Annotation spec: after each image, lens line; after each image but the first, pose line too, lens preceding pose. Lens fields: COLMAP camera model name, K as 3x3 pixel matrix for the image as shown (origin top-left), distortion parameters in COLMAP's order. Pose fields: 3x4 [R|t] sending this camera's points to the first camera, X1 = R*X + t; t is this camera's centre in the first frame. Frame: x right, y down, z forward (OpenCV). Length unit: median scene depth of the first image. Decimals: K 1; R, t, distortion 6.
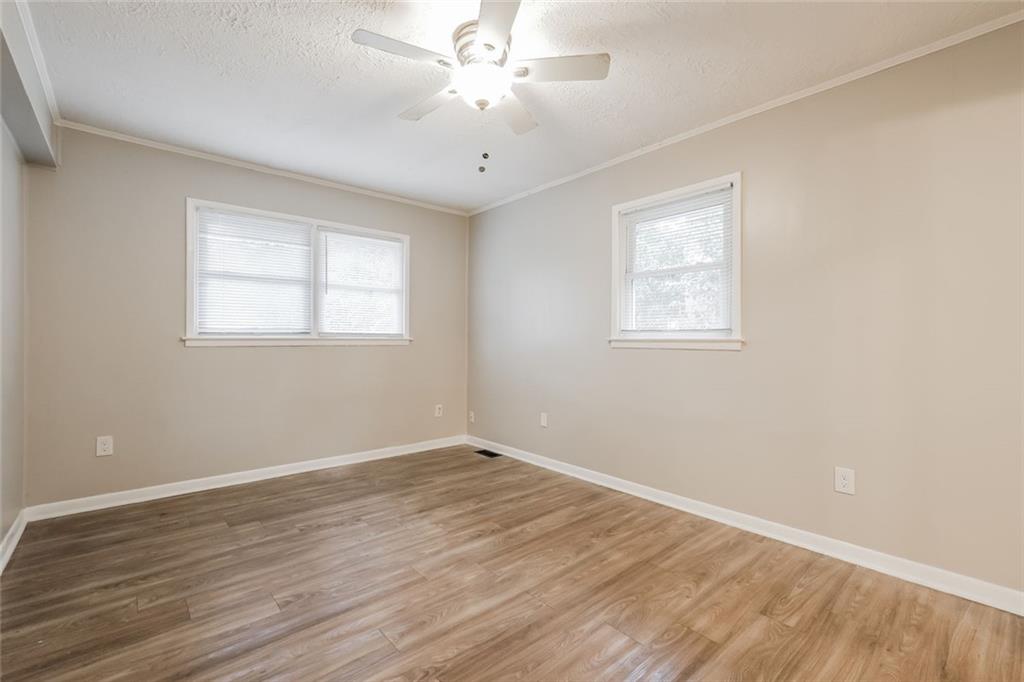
lens RADIAL K [[455.9, 0, 502.0], [0, 455.9, 339.9], [0, 0, 1]] dist [0.000998, 0.001551]
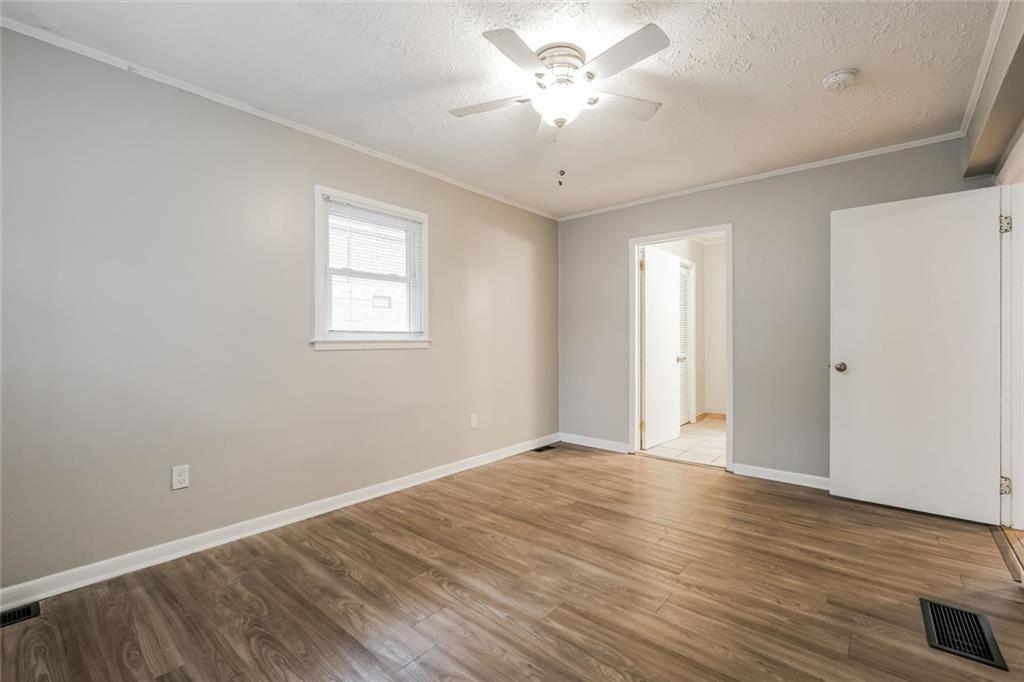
lens RADIAL K [[452.8, 0, 508.7], [0, 452.8, 340.0], [0, 0, 1]] dist [0.014380, -0.000100]
pose [[-0.167162, -0.008870, 0.985890, -0.818154], [-0.001636, 0.999961, 0.008719, -0.013077], [-0.985928, -0.000156, -0.167170, 0.981013]]
